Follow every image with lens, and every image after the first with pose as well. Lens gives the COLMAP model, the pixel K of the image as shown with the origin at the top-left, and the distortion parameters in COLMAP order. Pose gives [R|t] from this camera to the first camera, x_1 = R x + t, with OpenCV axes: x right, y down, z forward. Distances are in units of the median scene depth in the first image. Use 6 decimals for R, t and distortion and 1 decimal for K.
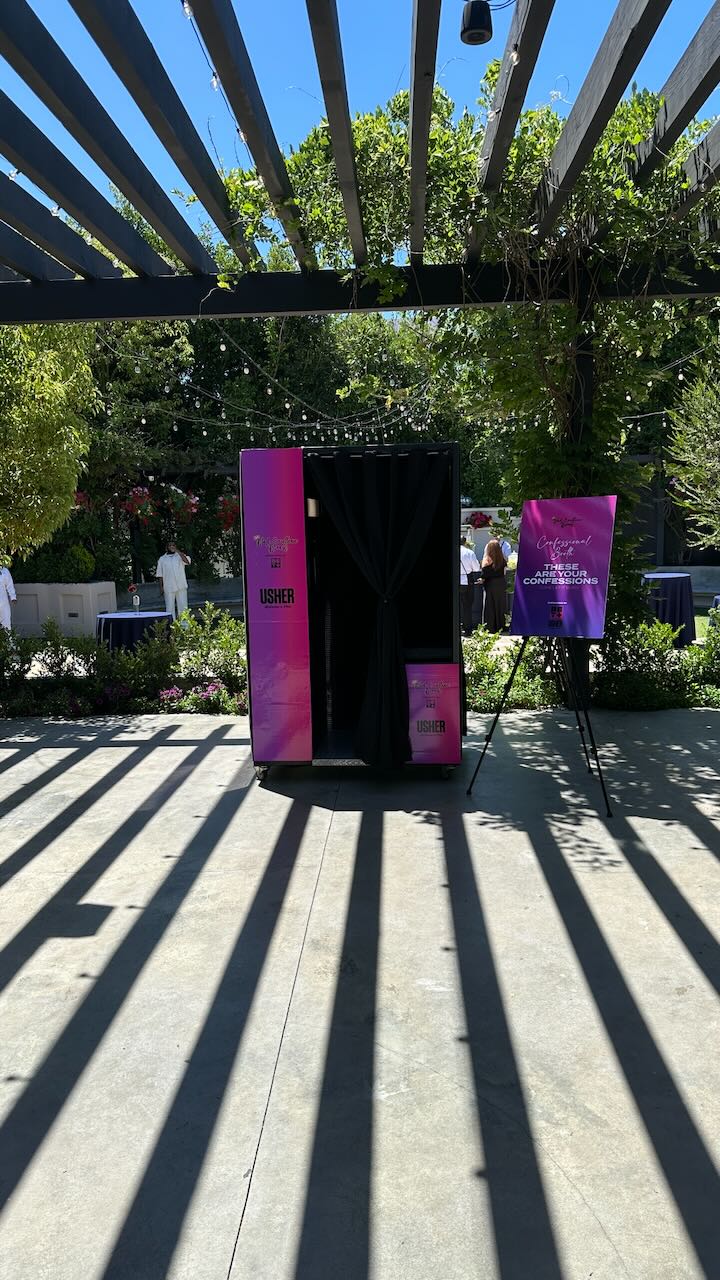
lens RADIAL K [[893.2, 0, 360.0], [0, 893.2, 640.0], [0, 0, 1]] dist [0.157293, -0.334031]
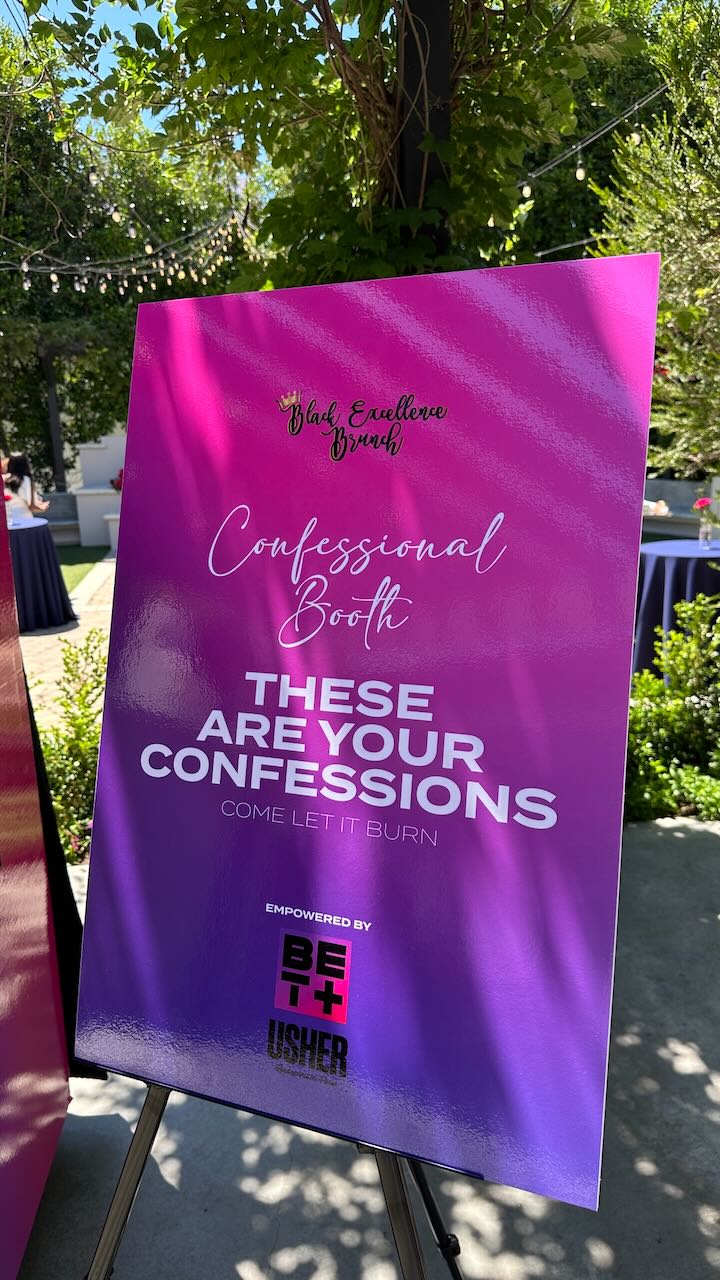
lens RADIAL K [[934.9, 0, 338.6], [0, 934.9, 663.9], [0, 0, 1]] dist [-0.002633, -0.042638]
pose [[0.987895, -0.041006, 0.149605, 0.162013], [0.022014, 0.991727, 0.126461, -0.089166], [-0.153553, -0.121637, 0.980625, 0.677705]]
